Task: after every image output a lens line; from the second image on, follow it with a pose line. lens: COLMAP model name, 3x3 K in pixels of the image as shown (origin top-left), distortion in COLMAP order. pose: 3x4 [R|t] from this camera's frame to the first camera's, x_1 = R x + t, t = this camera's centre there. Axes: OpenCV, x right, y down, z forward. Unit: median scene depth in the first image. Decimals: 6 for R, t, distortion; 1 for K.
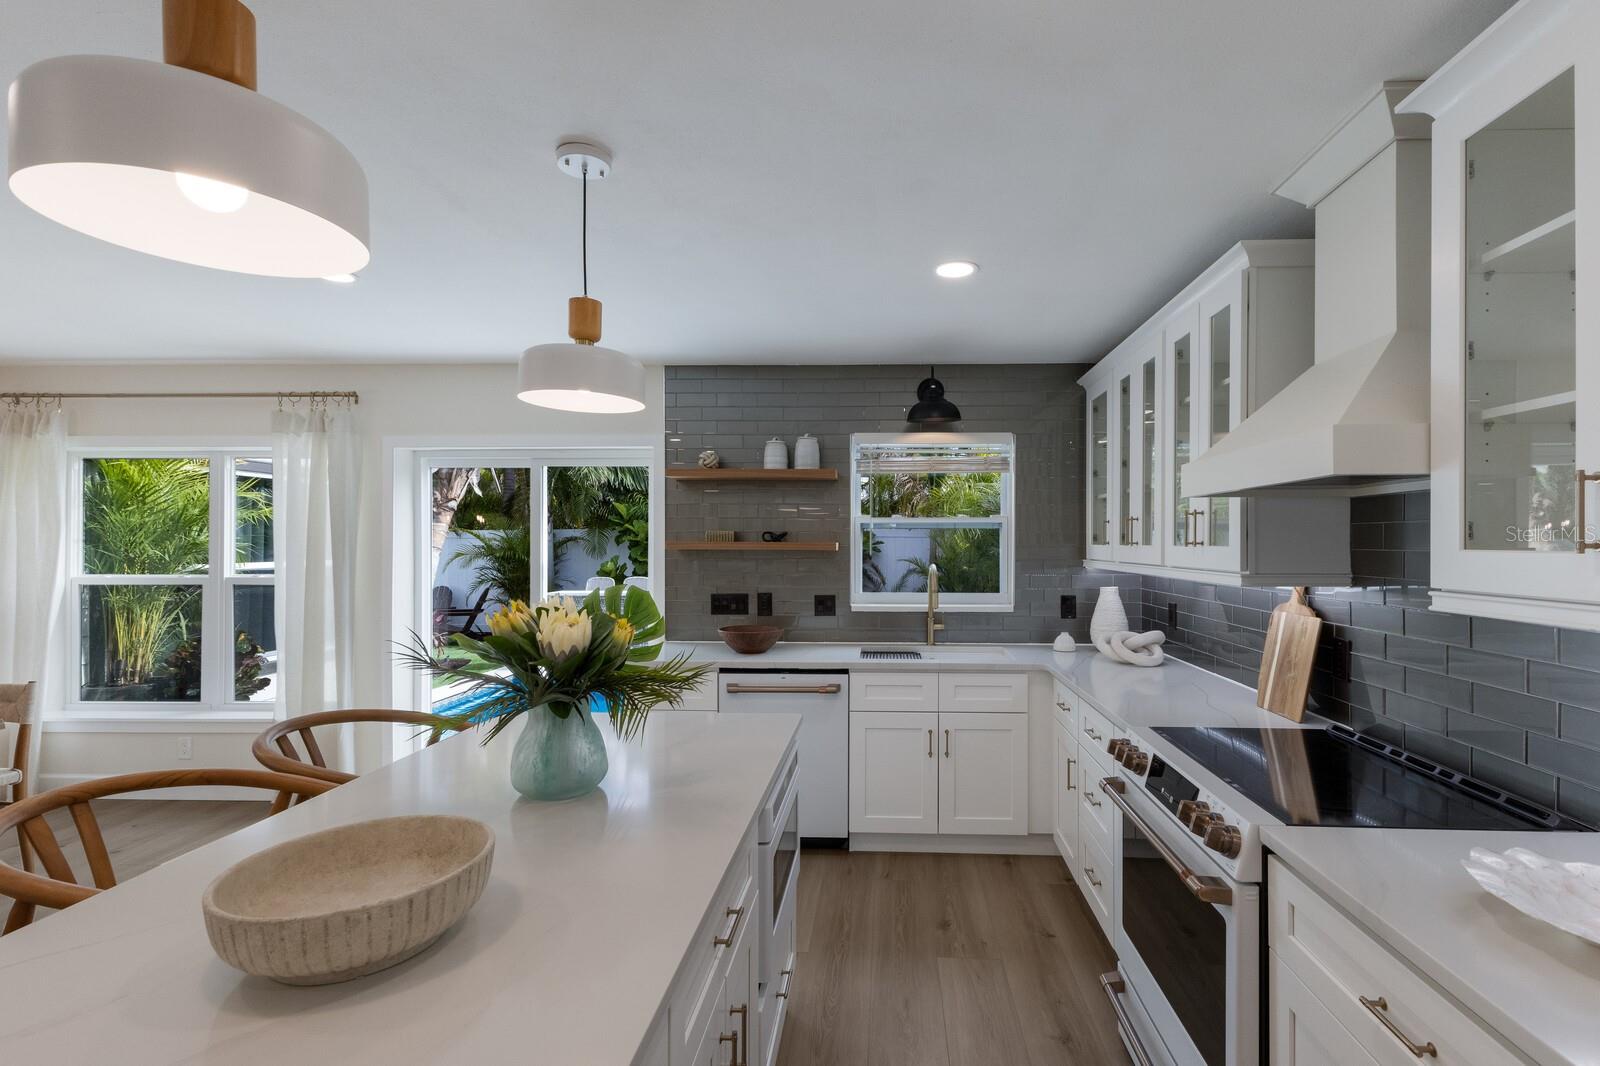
lens RADIAL K [[737.8, 0, 866.5], [0, 737.8, 539.2], [0, 0, 1]] dist [-0.000758, -0.000125]
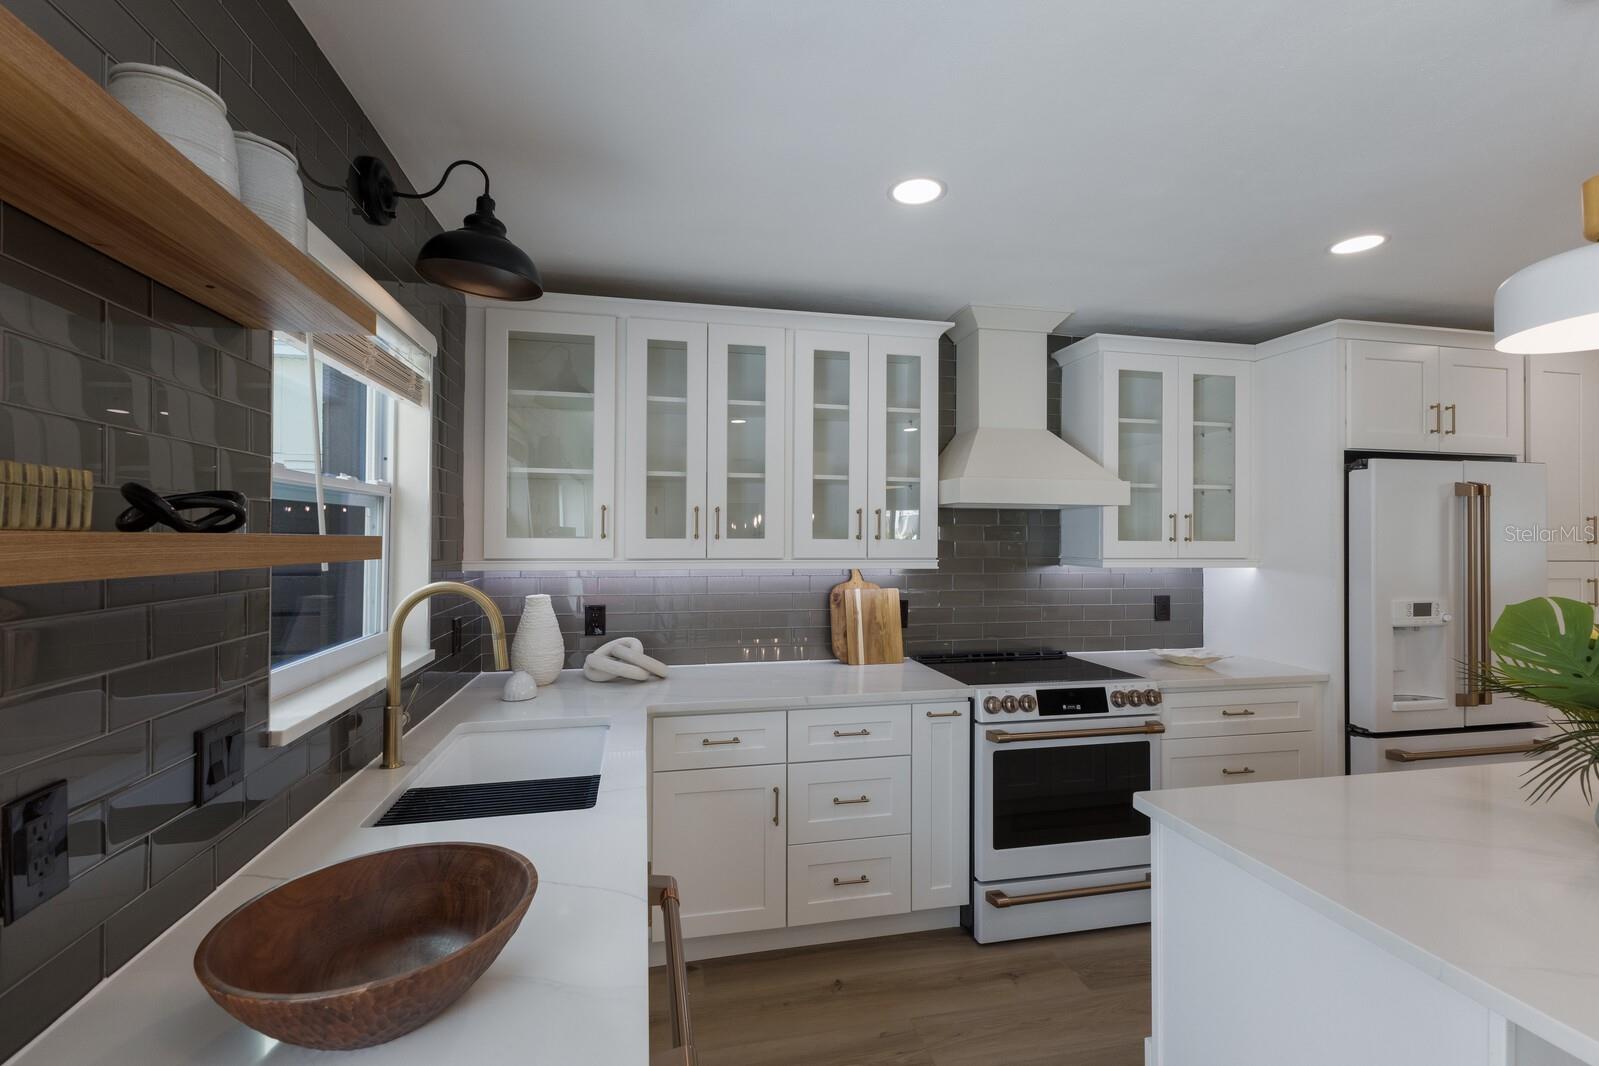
lens RADIAL K [[685.9, 0, 800.8], [0, 685.9, 535.3], [0, 0, 1]] dist [0.011034, 0.000207]
pose [[-0.238306, -0.001923, 0.971188, -0.360034], [-0.008499, 0.999964, -0.000106, 0.001688], [-0.971153, -0.008280, -0.238314, 0.831664]]
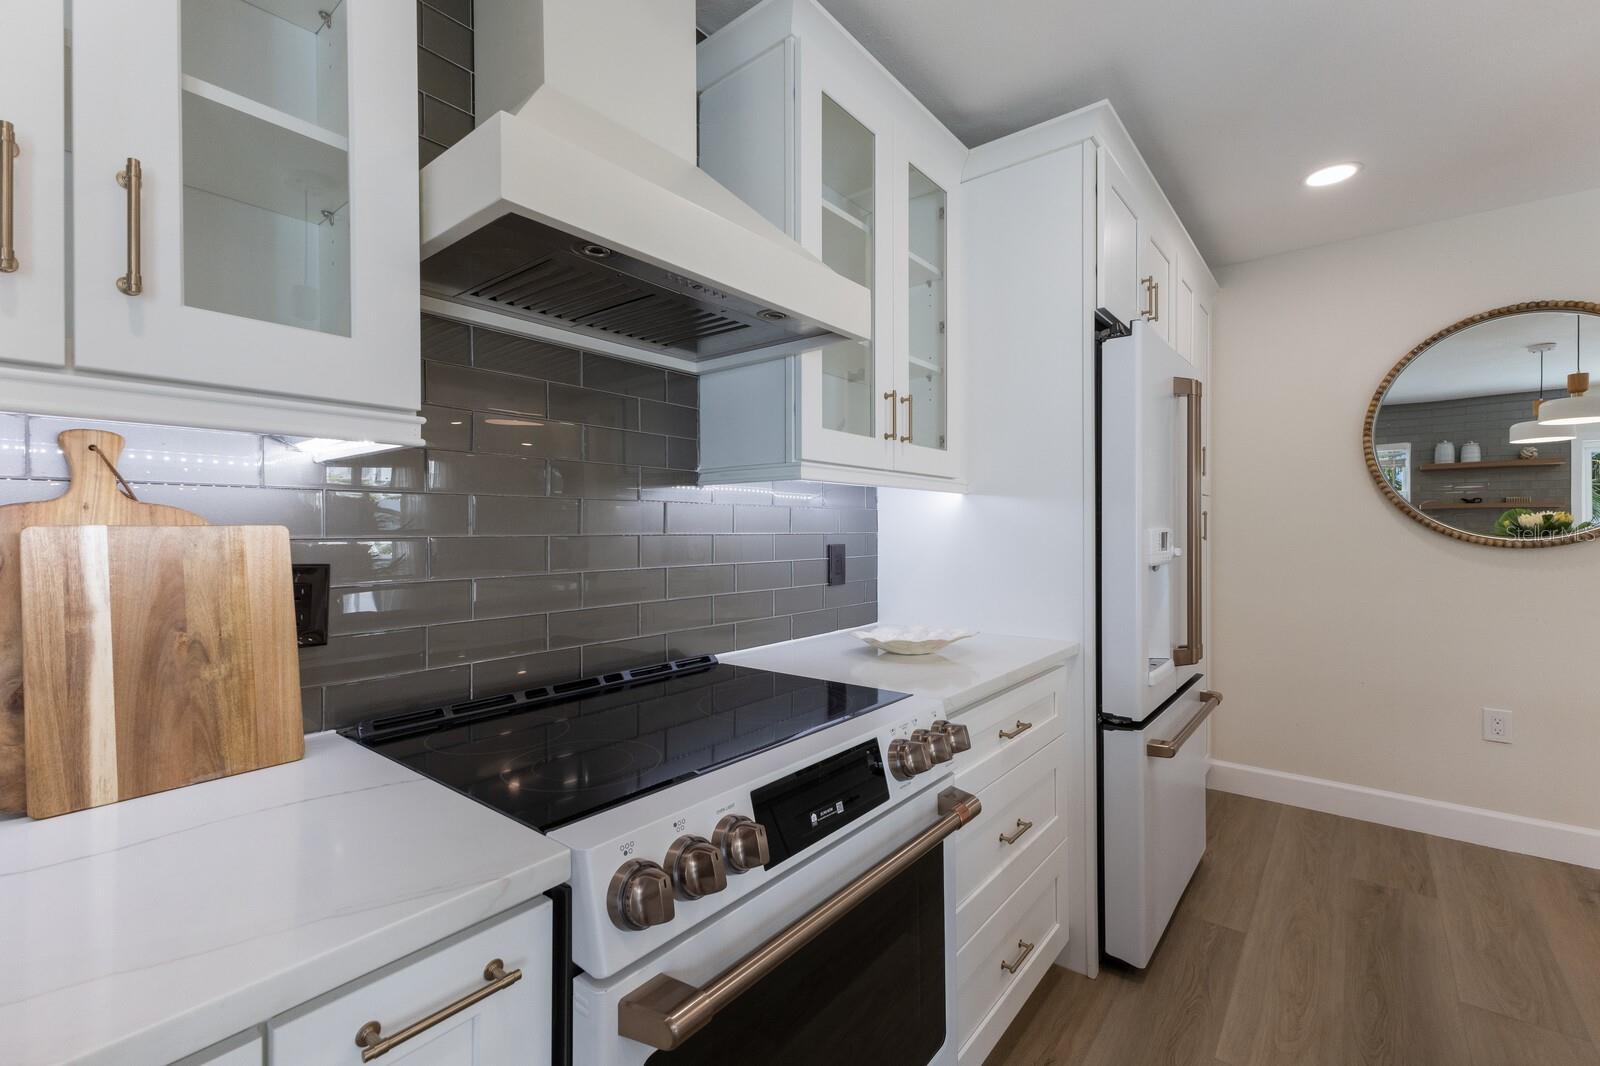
lens RADIAL K [[687.2, 0, 802.5], [0, 687.2, 527.9], [0, 0, 1]] dist [0.016211, -0.000052]
pose [[-0.795761, -0.000028, 0.605610, 0.051133], [-0.001328, 0.999998, -0.001698, 0.059312], [-0.605609, -0.002155, -0.795759, 0.633712]]
